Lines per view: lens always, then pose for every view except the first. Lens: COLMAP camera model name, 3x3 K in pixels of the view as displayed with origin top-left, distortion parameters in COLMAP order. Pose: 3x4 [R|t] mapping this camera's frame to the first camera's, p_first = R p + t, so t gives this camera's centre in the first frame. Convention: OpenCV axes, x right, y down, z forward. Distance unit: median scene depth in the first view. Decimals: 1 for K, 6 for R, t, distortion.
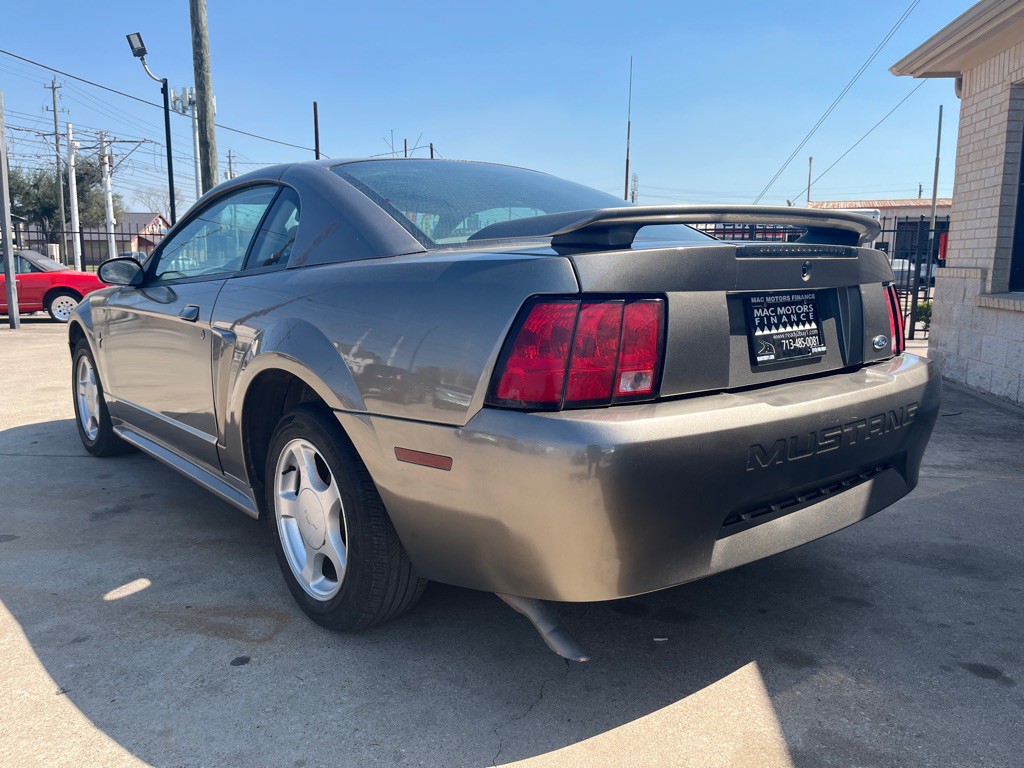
lens RADIAL K [[775.0, 0, 510.0], [0, 775.0, 385.2], [0, 0, 1]] dist [0.076762, -0.114841]
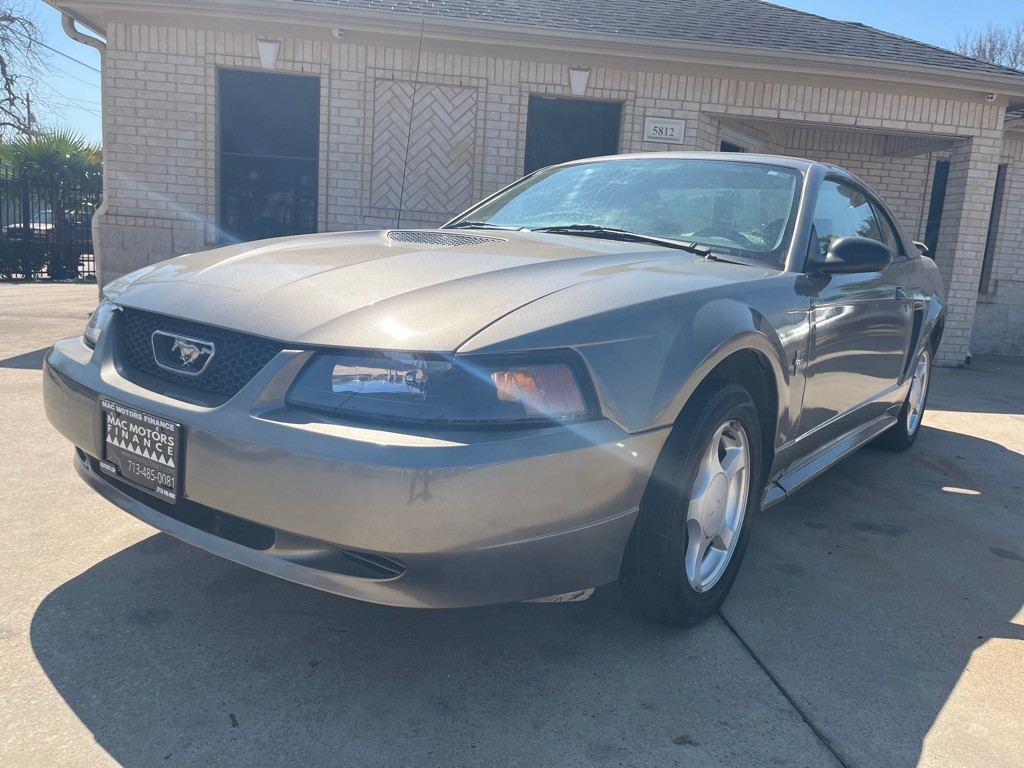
lens RADIAL K [[776.1, 0, 507.8], [0, 776.1, 384.7], [0, 0, 1]] dist [0.076947, -0.117163]
pose [[-0.223050, -0.182889, 0.957497, -1.935511], [0.086043, 0.974715, 0.206222, -0.338734], [-0.971002, 0.128384, -0.201674, 2.452342]]
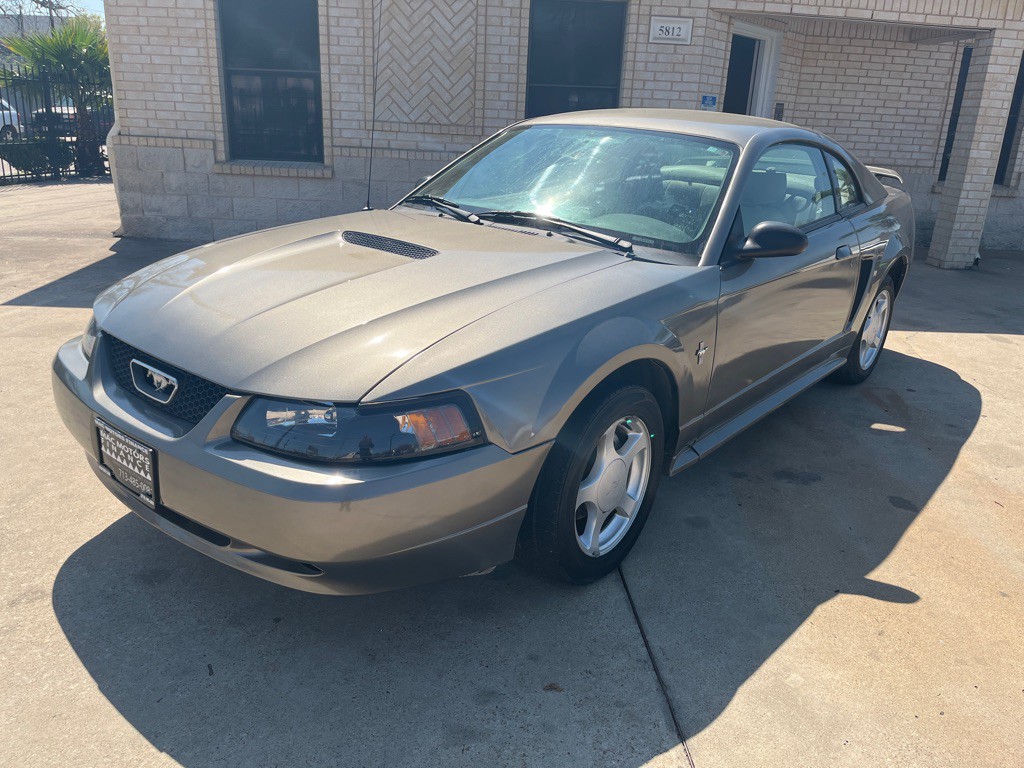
lens RADIAL K [[777.0, 0, 512.0], [0, 777.0, 384.0], [0, 0, 1]] dist [0.081414, -0.123769]
pose [[-0.181706, -0.335004, 0.924530, -2.083585], [0.108436, 0.927621, 0.357436, -0.541586], [-0.977356, 0.165200, -0.132228, 2.296986]]
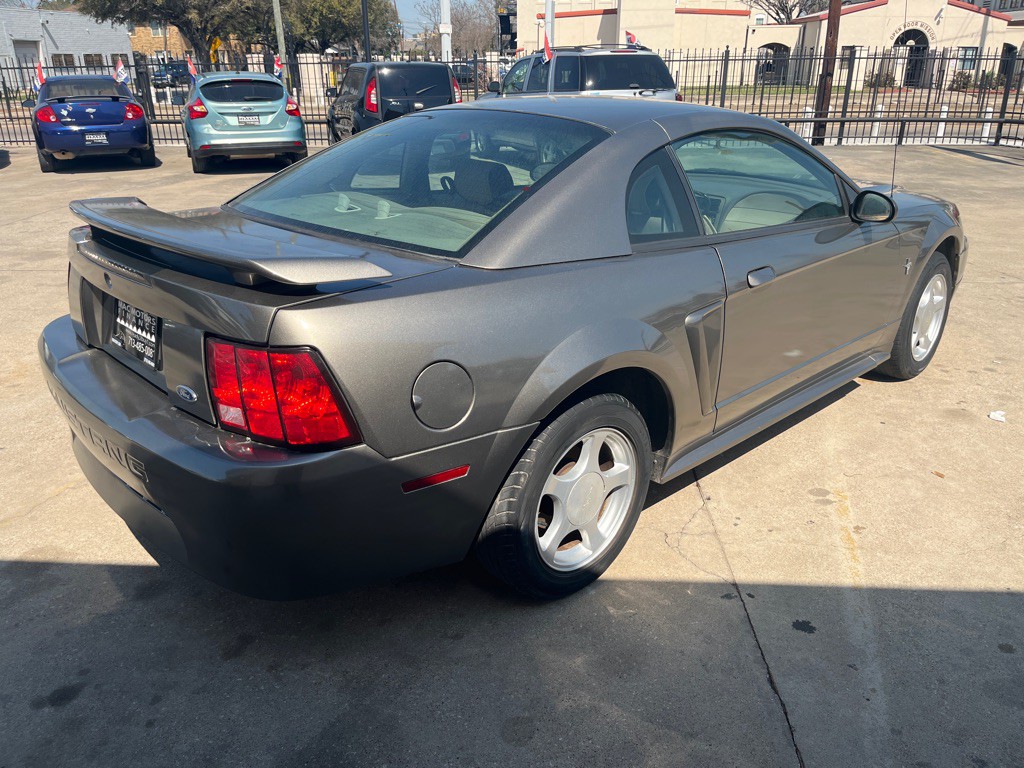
lens RADIAL K [[779.2, 0, 507.4], [0, 779.2, 387.3], [0, 0, 1]] dist [0.066284, -0.102936]
pose [[0.068344, 0.375224, -0.924411, 1.370204], [-0.147934, 0.920146, 0.362556, -0.450997], [0.986633, 0.111973, 0.118395, 1.325519]]
